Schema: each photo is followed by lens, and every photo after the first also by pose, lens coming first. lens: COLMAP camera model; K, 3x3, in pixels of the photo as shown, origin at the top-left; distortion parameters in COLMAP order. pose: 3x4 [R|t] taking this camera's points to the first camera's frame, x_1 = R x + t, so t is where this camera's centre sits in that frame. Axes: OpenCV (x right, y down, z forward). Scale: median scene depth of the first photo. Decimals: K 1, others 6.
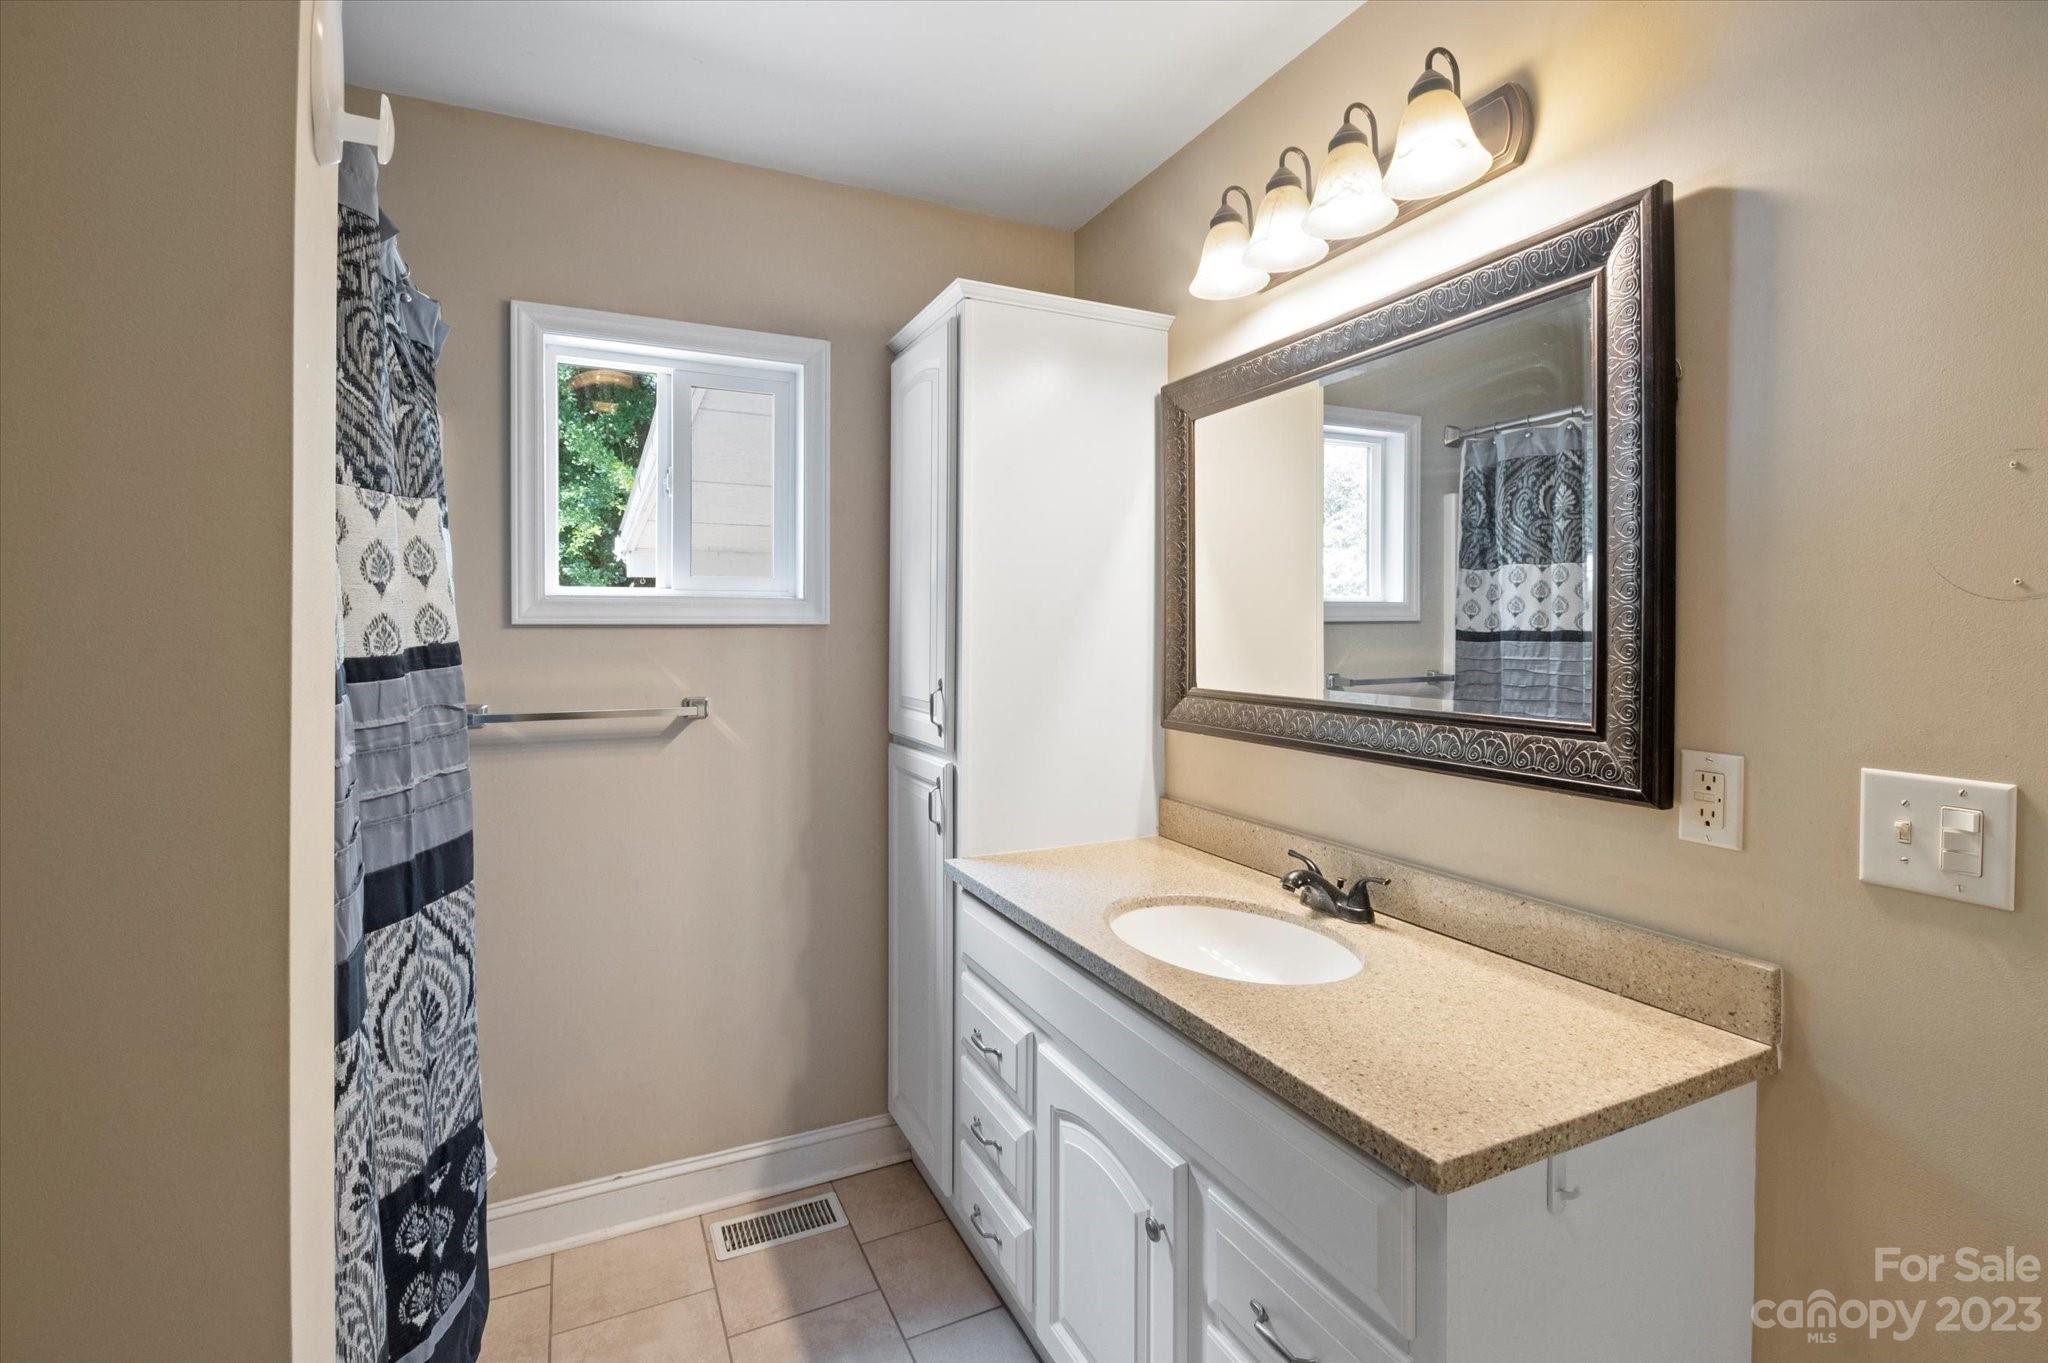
lens RADIAL K [[912.9, 0, 1014.8], [0, 912.9, 590.1], [0, 0, 1]] dist [0.003658, -0.000311]
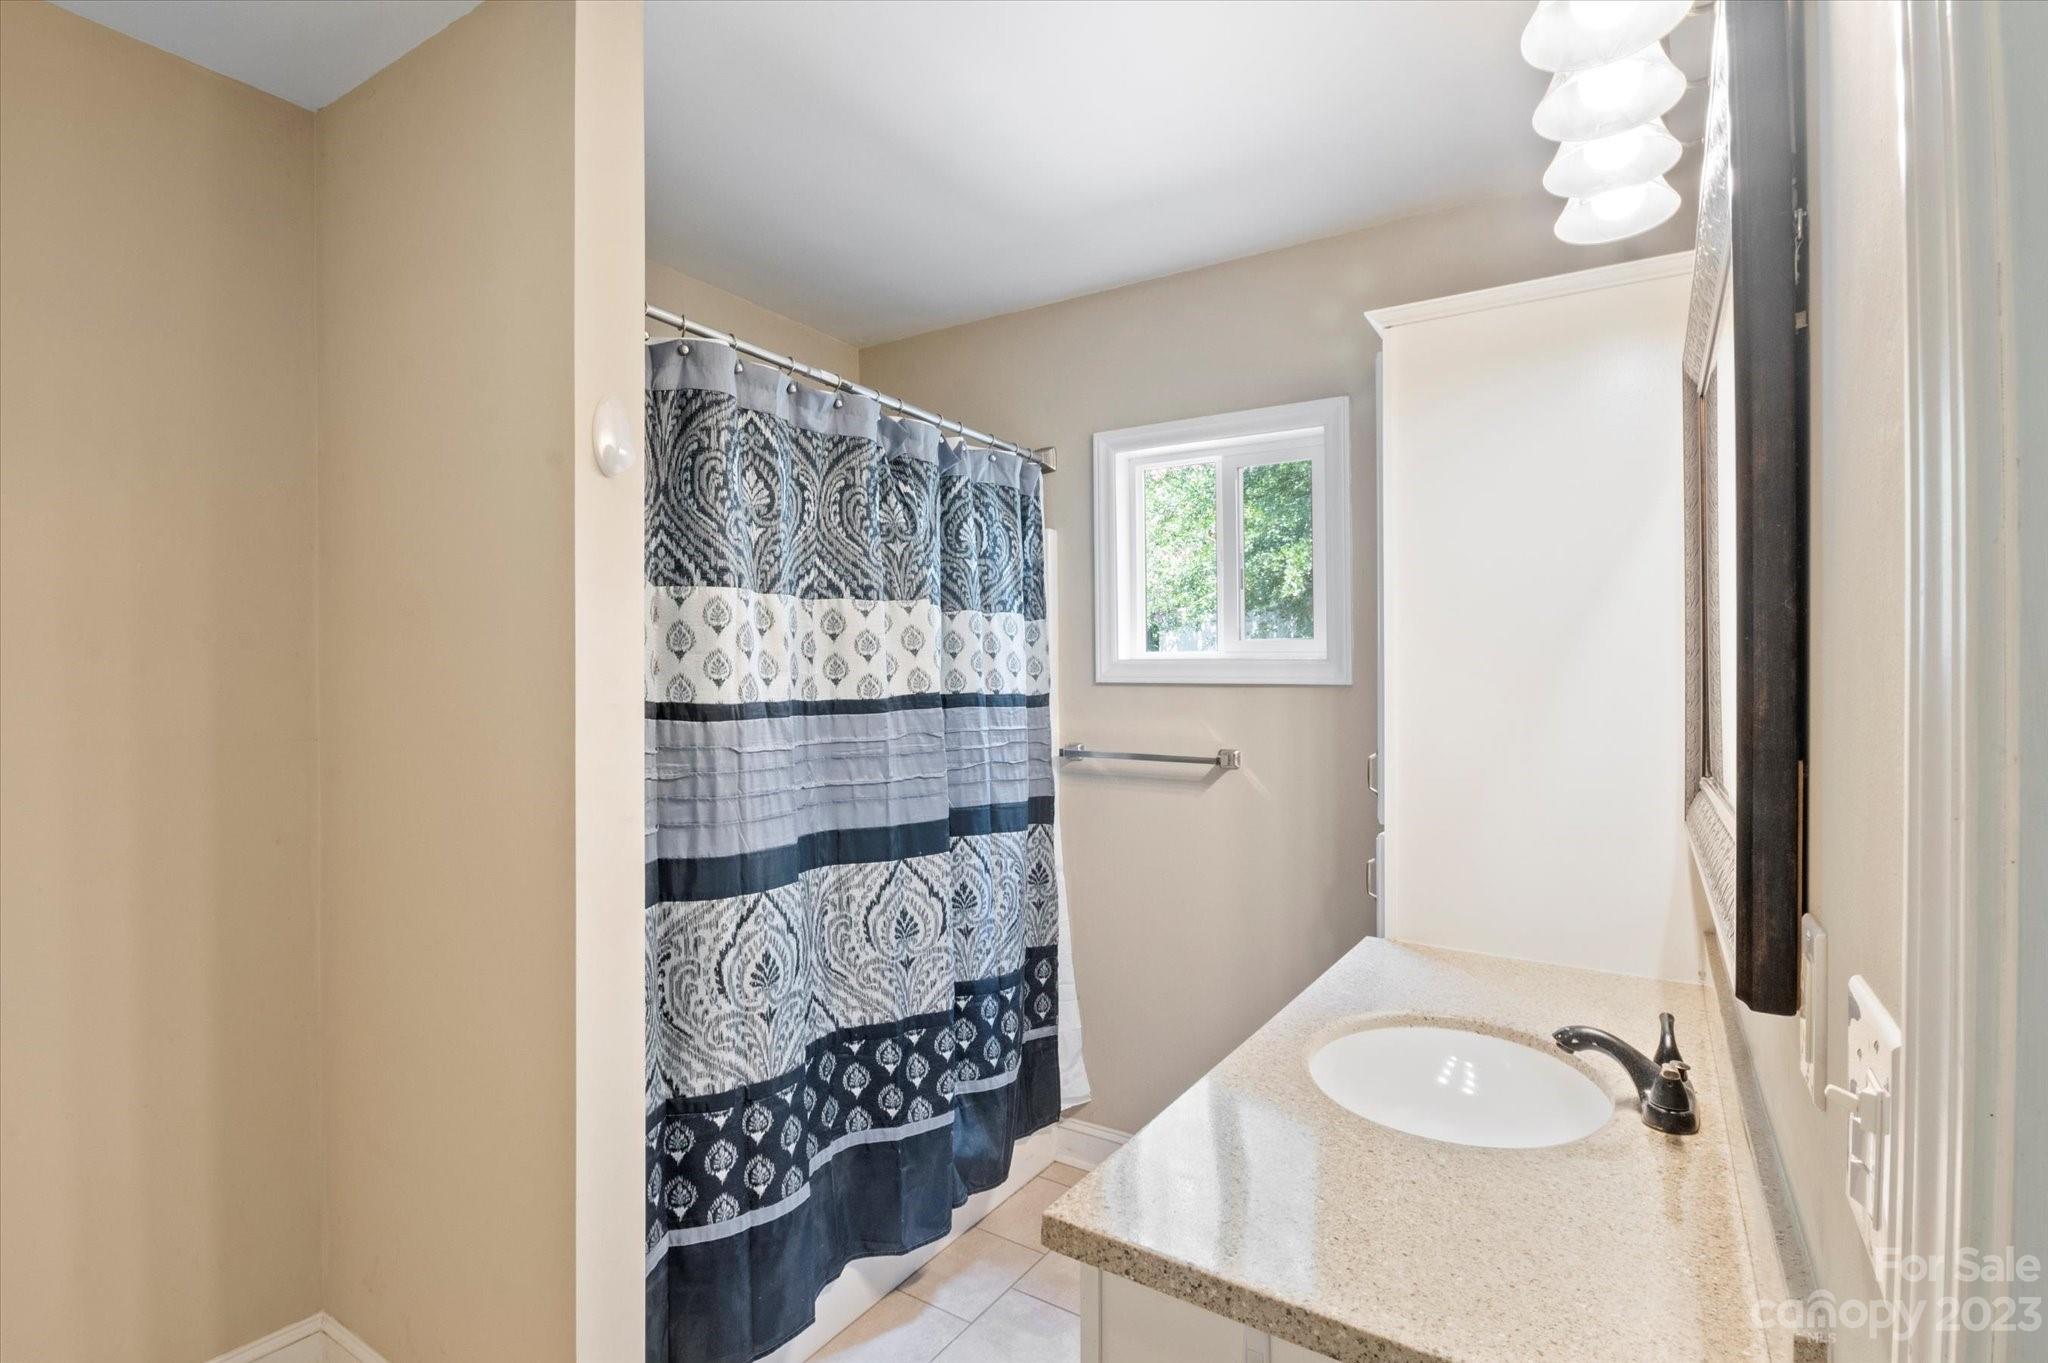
lens RADIAL K [[975.0, 0, 1018.1], [0, 975.0, 642.2], [0, 0, 1]] dist [-0.003908, 0.000154]
pose [[0.534782, -0.030464, -0.844441, 0.905862], [0.023167, 0.999503, -0.021386, 0.012114], [0.844672, -0.008126, 0.535222, 0.268101]]
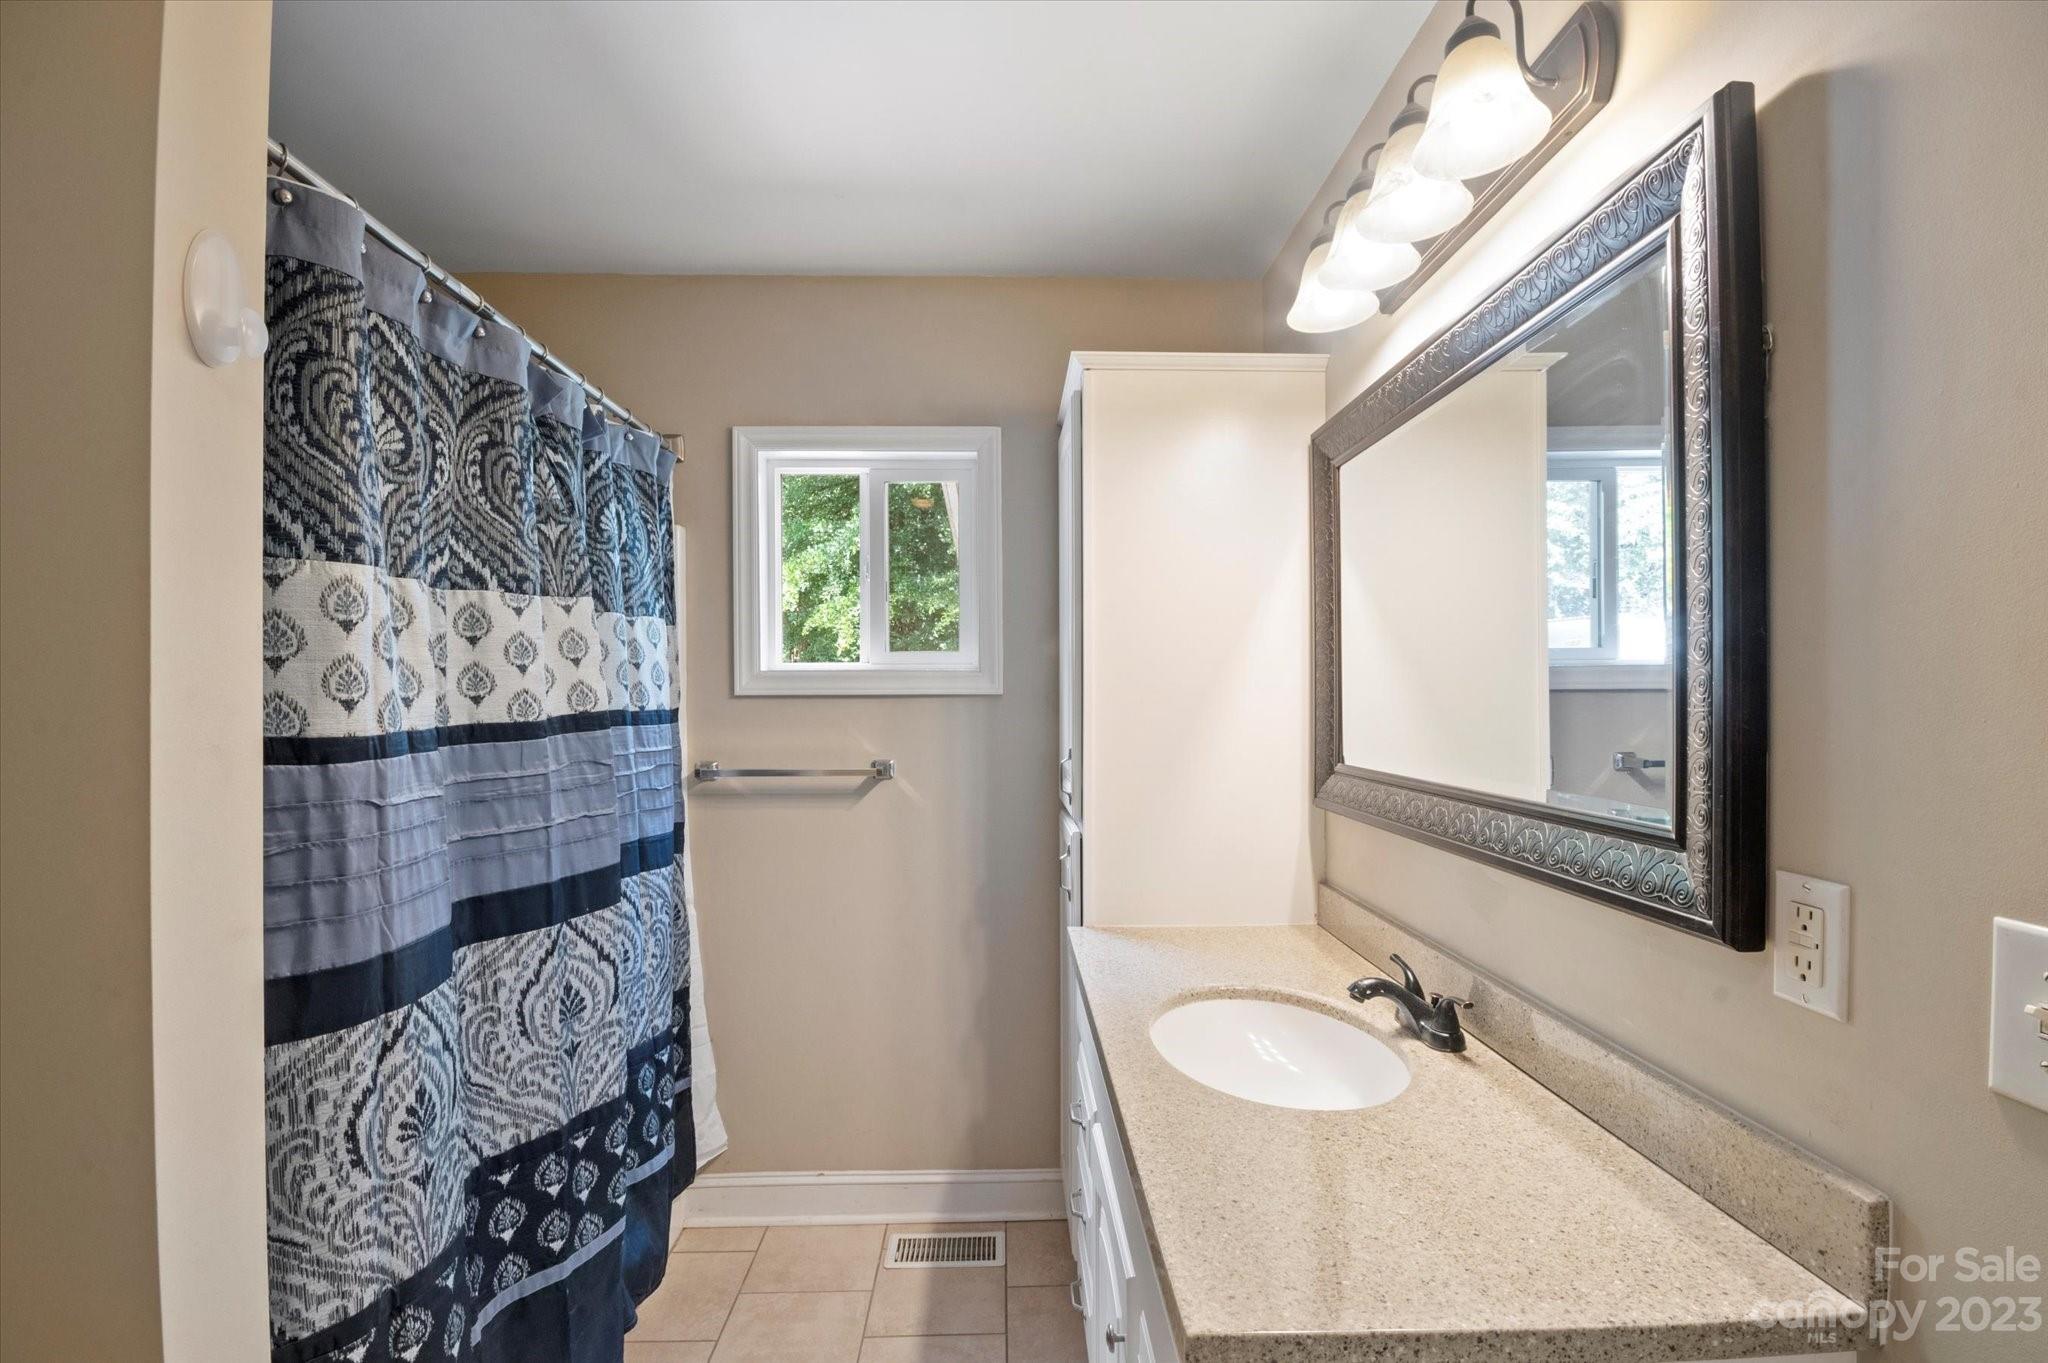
lens RADIAL K [[884.8, 0, 1030.9], [0, 884.8, 656.5], [0, 0, 1]] dist [0.016887, -0.013173]
pose [[0.918685, -0.019496, -0.394509, 0.439129], [0.018670, 0.999808, -0.005933, 0.000959], [0.394549, -0.001914, 0.918873, 0.124402]]
